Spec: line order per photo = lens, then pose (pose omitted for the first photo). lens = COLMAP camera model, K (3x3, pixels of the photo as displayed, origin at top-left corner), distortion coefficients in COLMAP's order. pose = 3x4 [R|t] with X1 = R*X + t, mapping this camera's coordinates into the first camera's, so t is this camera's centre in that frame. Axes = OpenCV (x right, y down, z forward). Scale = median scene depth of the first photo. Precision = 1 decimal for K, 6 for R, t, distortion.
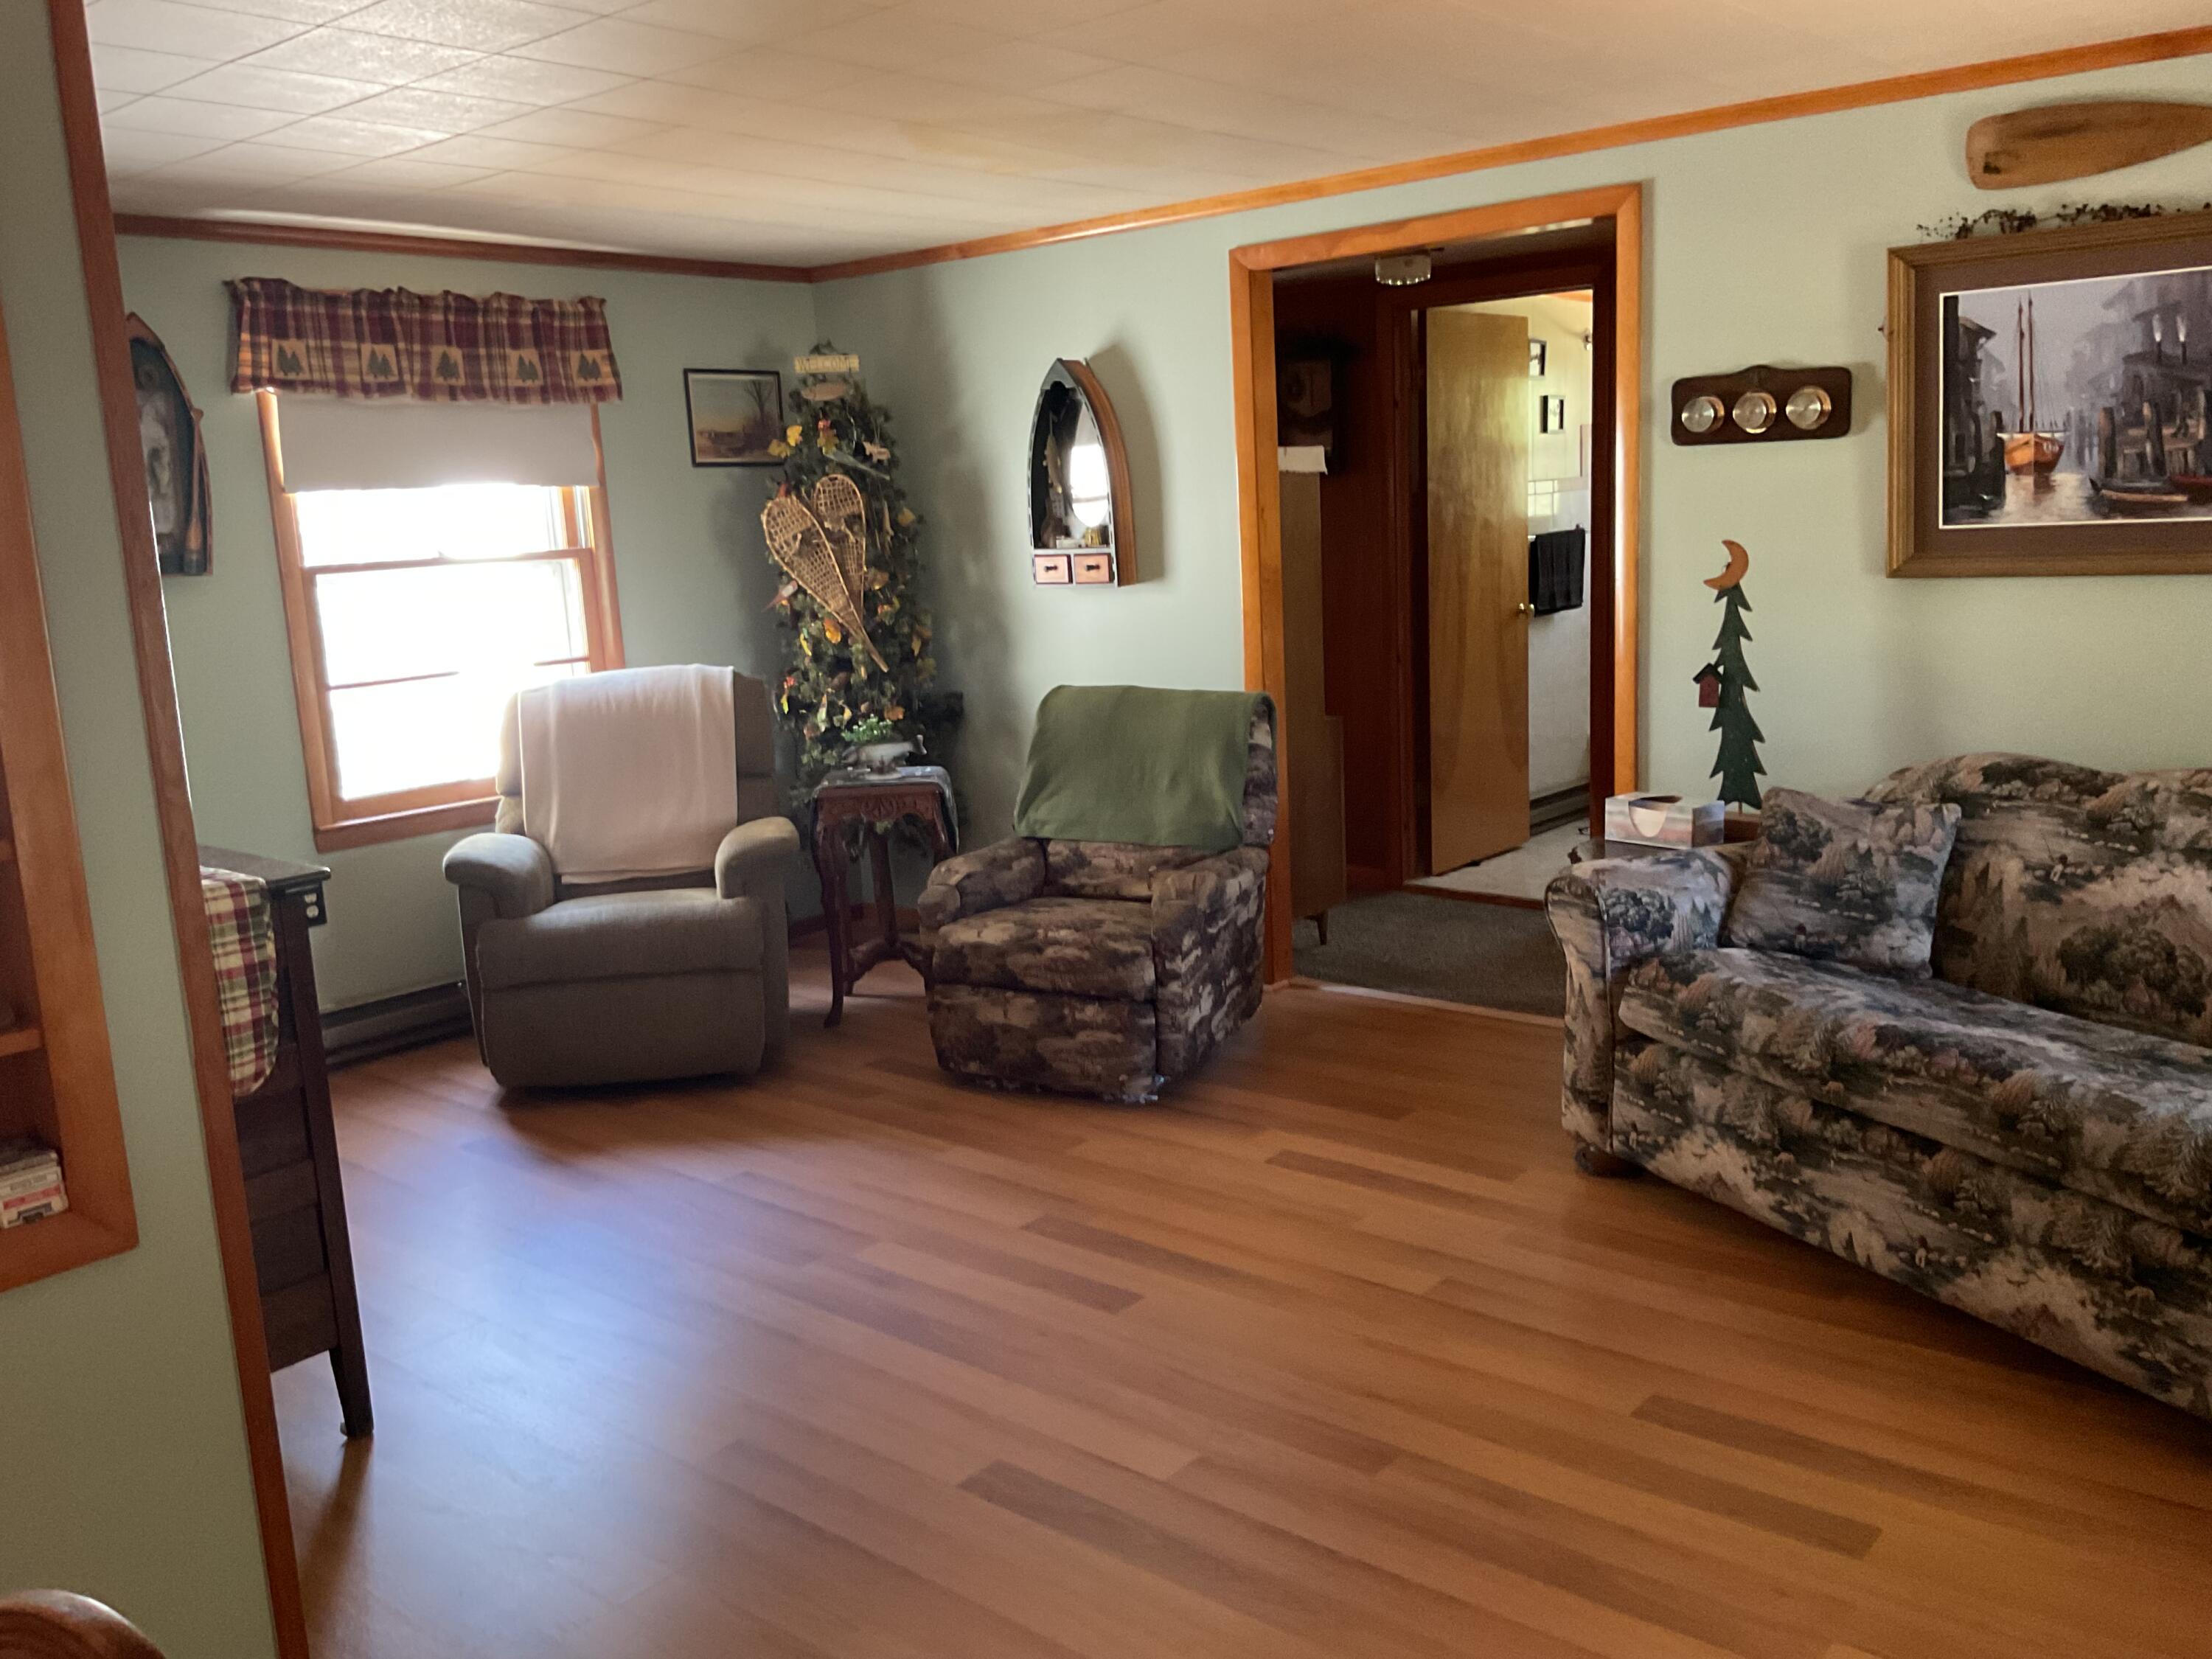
lens RADIAL K [[1847.5, 0, 1110.1], [0, 1847.5, 798.8], [0, 0, 1]] dist [0.116561, -0.211435]
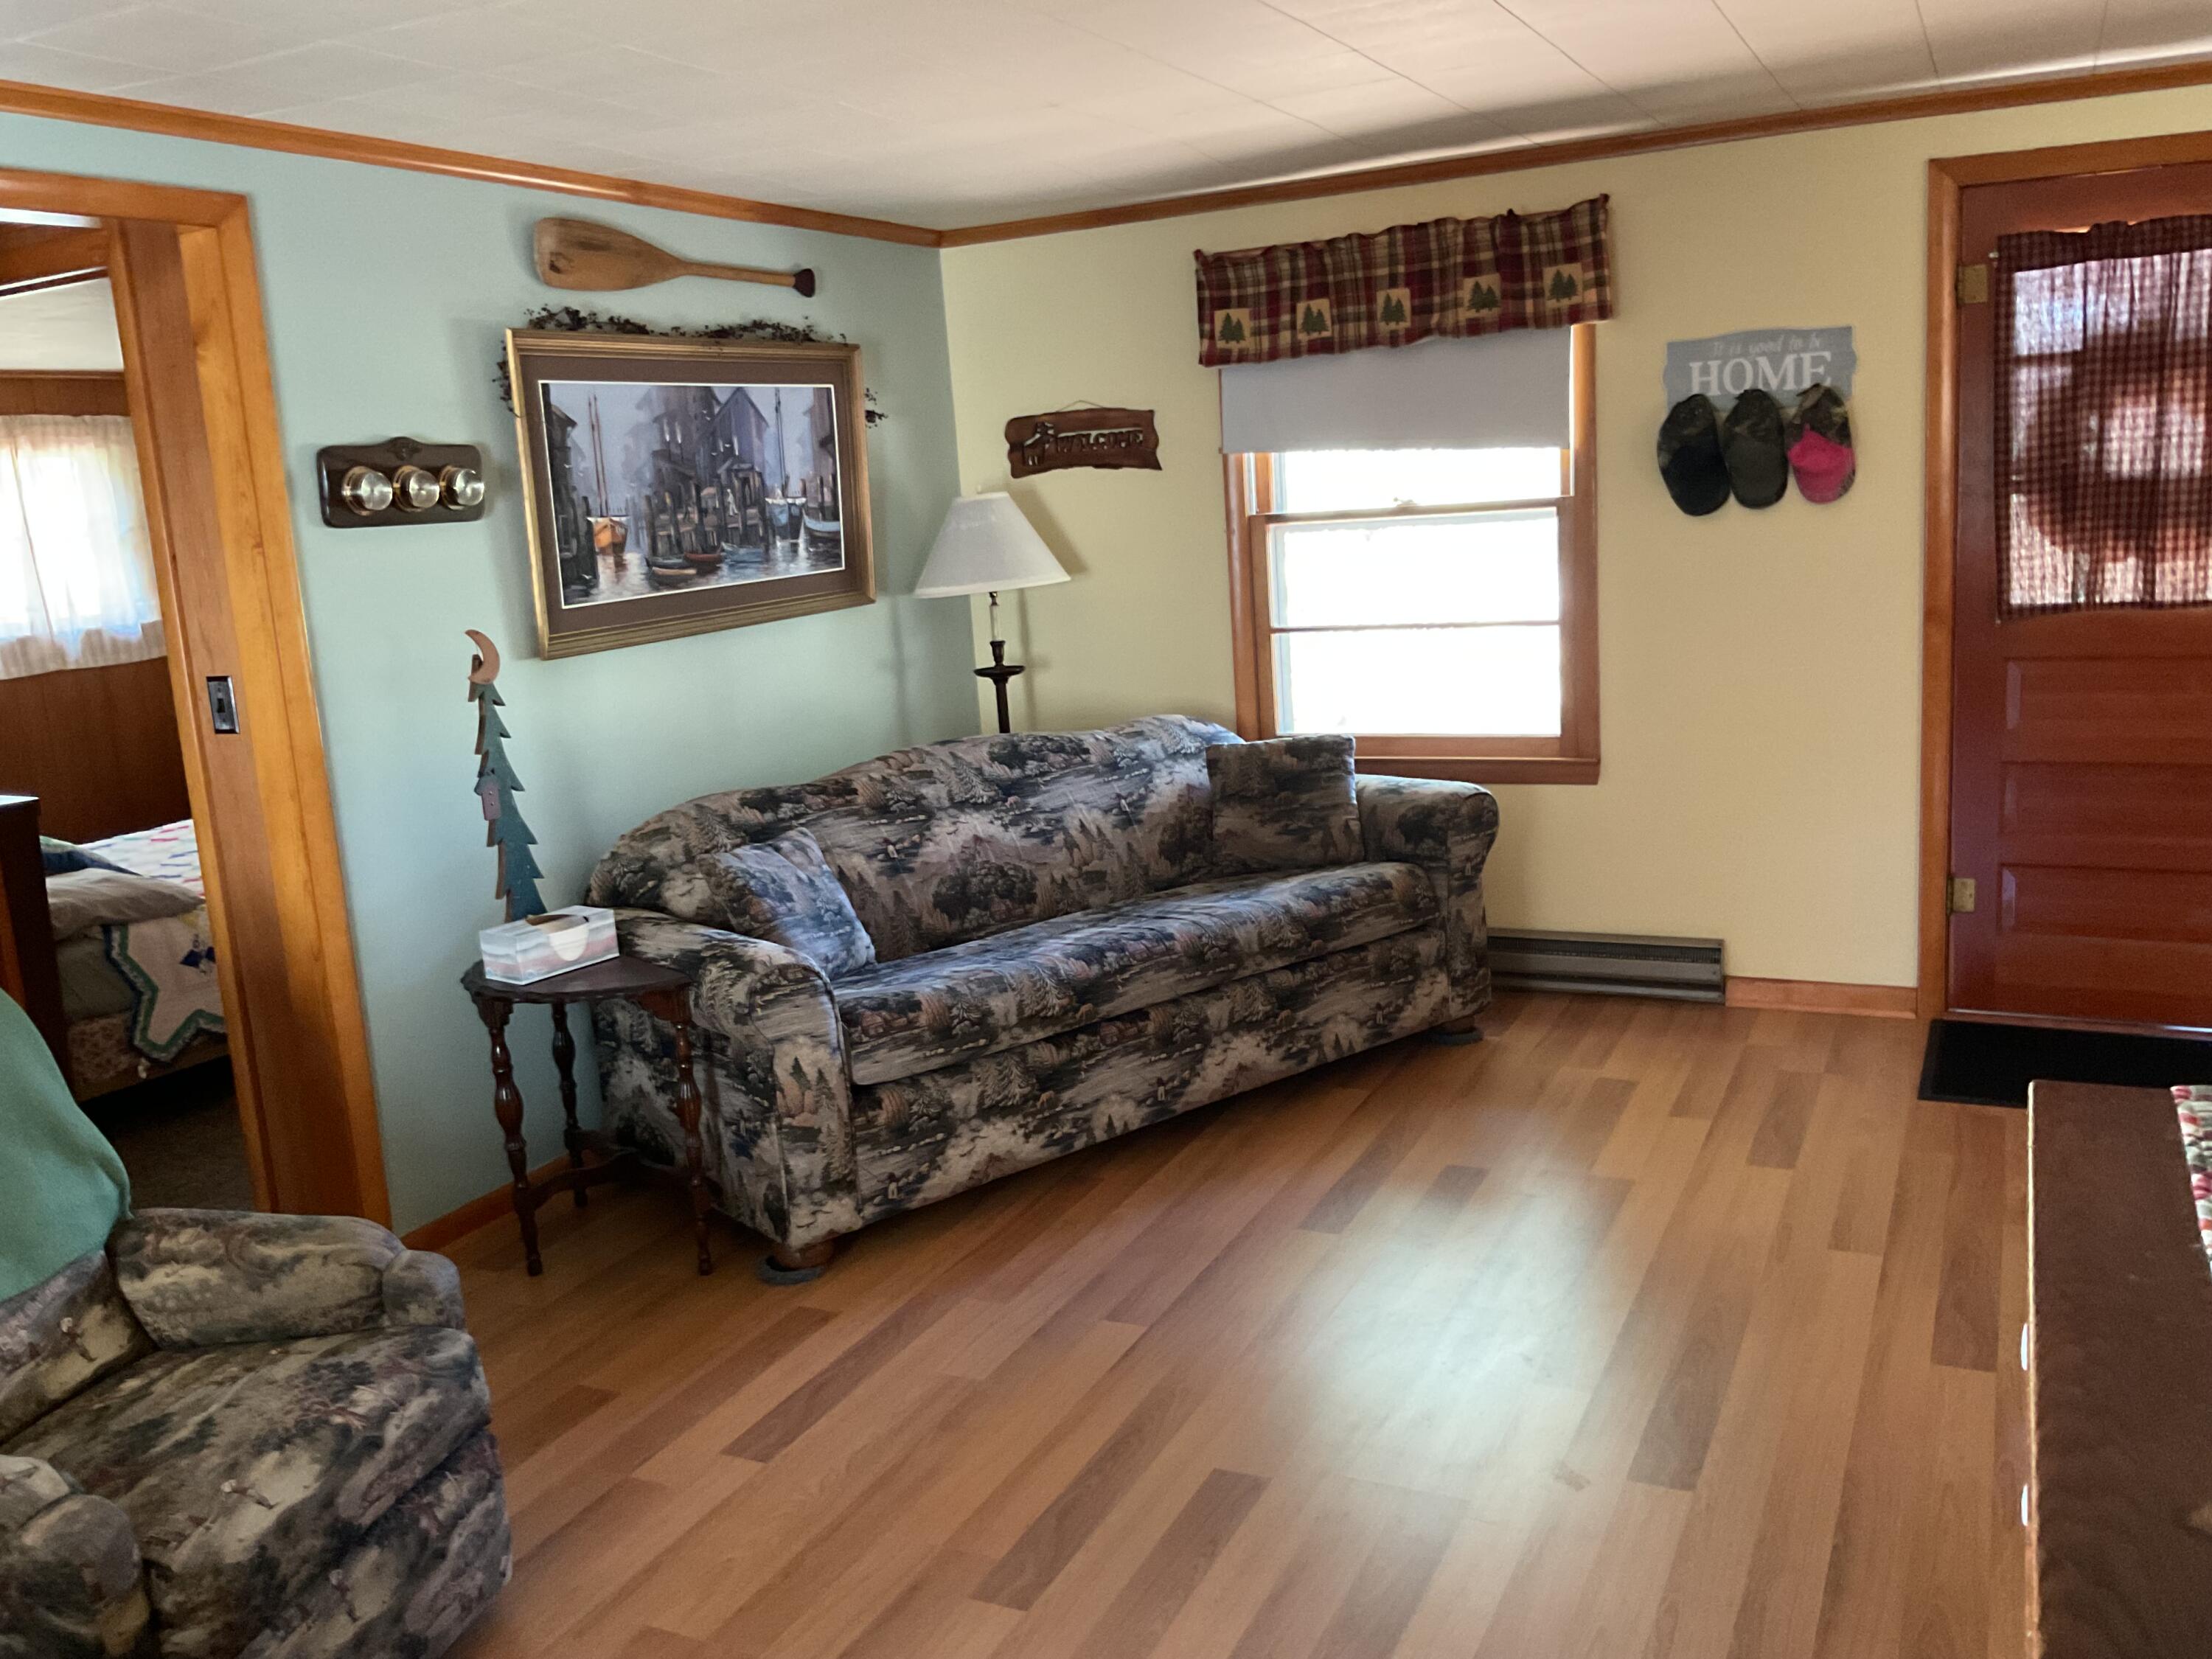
lens RADIAL K [[1847.5, 0, 1110.1], [0, 1847.5, 798.8], [0, 0, 1]] dist [0.116561, -0.211435]
pose [[-0.238682, -0.102694, 0.965653, -0.655852], [0.234304, 0.958925, 0.159892, -0.143457], [-0.942408, 0.264419, -0.204816, 0.997413]]
